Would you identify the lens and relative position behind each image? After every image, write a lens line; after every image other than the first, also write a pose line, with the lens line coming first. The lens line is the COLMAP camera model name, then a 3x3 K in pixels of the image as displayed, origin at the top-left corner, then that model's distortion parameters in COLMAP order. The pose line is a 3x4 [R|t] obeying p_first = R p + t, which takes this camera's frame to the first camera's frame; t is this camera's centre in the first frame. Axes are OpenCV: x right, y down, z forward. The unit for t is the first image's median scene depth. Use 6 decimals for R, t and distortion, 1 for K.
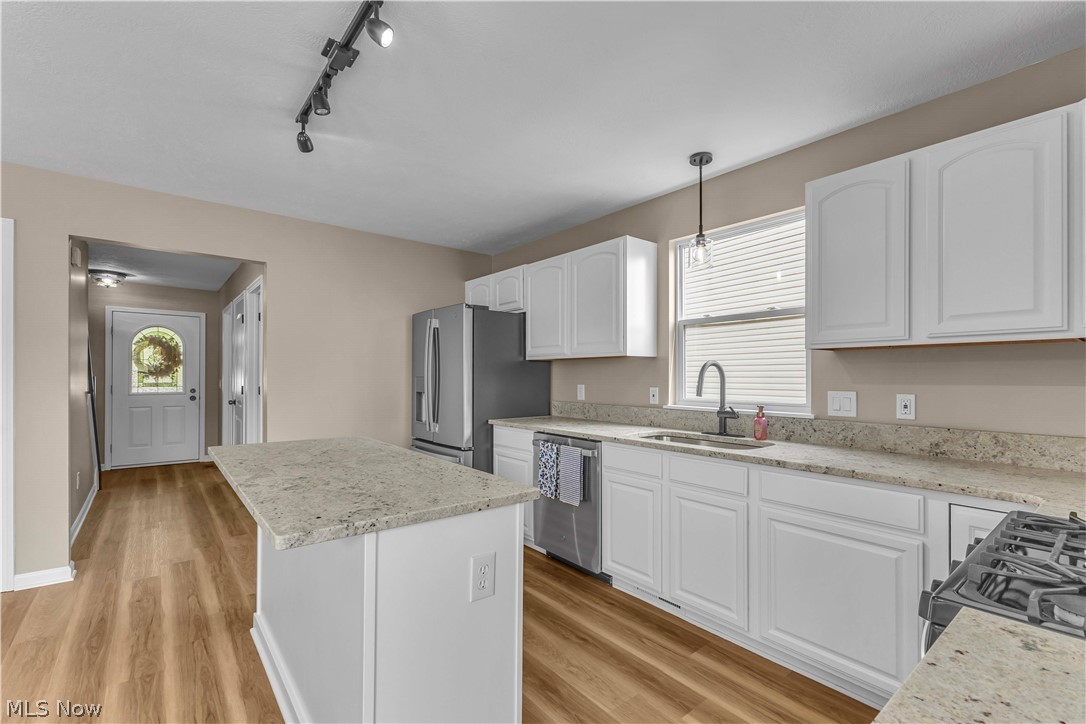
lens RADIAL K [[468.8, 0, 552.9], [0, 468.8, 376.0], [0, 0, 1]] dist [0.004634, 0.000179]
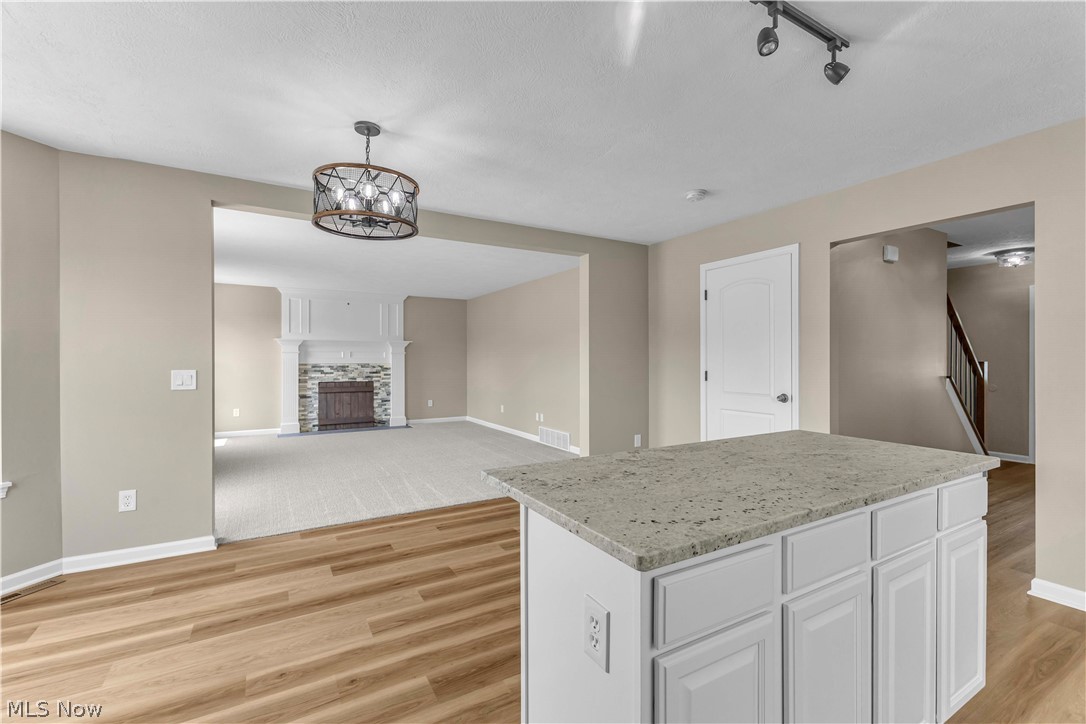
lens RADIAL K [[468.8, 0, 543.1], [0, 468.8, 357.1], [0, 0, 1]] dist [0.004634, 0.000179]
pose [[-0.168404, -0.011539, -0.985651, 0.292085], [0.000361, 0.999931, -0.011768, 0.003892], [0.985718, -0.002338, -0.168388, 0.515710]]
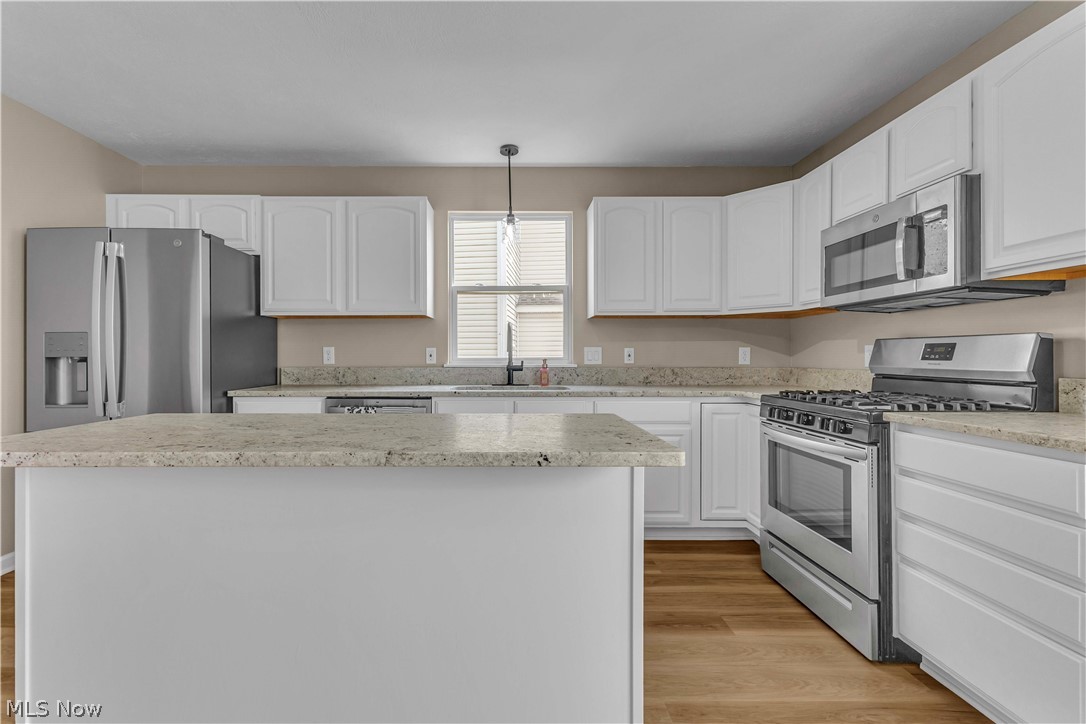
lens RADIAL K [[468.8, 0, 514.9], [0, 468.8, 359.0], [0, 0, 1]] dist [0.004634, 0.000179]
pose [[0.647832, -0.008839, 0.761732, -0.541710], [0.002762, 0.999953, 0.009255, 0.047584], [-0.761779, -0.003892, 0.647826, 0.214870]]
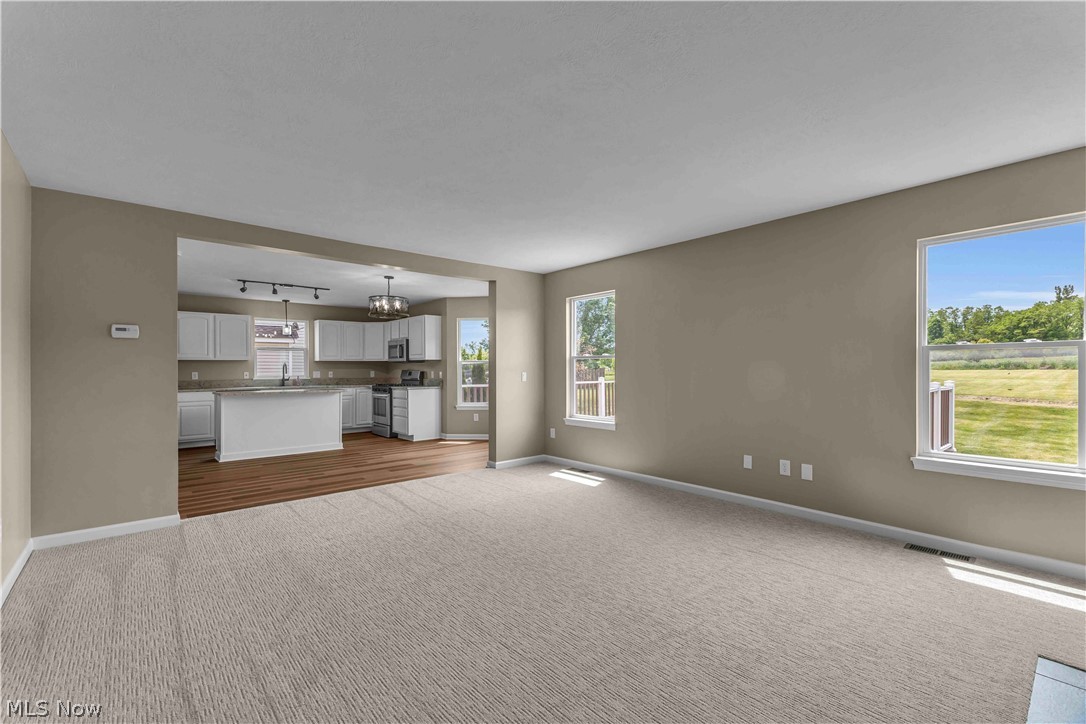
lens RADIAL K [[468.8, 0, 544.1], [0, 468.8, 365.9], [0, 0, 1]] dist [0.004634, 0.000179]
pose [[-0.020195, 0.000264, 0.999796, -2.840697], [0.002124, 0.999998, -0.000221, -0.006719], [-0.999794, 0.002119, -0.020196, -0.693936]]
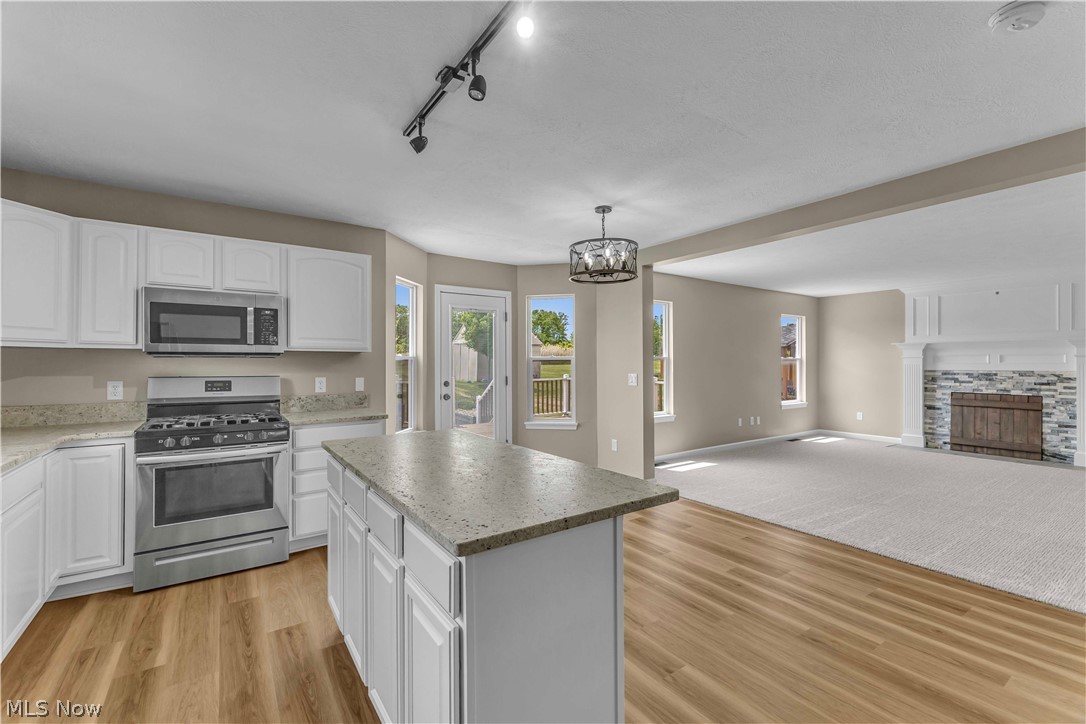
lens RADIAL K [[468.8, 0, 541.7], [0, 468.8, 360.1], [0, 0, 1]] dist [0.004634, 0.000179]
pose [[-0.995678, -0.002996, 0.092822, -0.478144], [-0.003714, 0.999965, -0.007560, -0.017192], [-0.092796, -0.007873, -0.995654, 1.336648]]
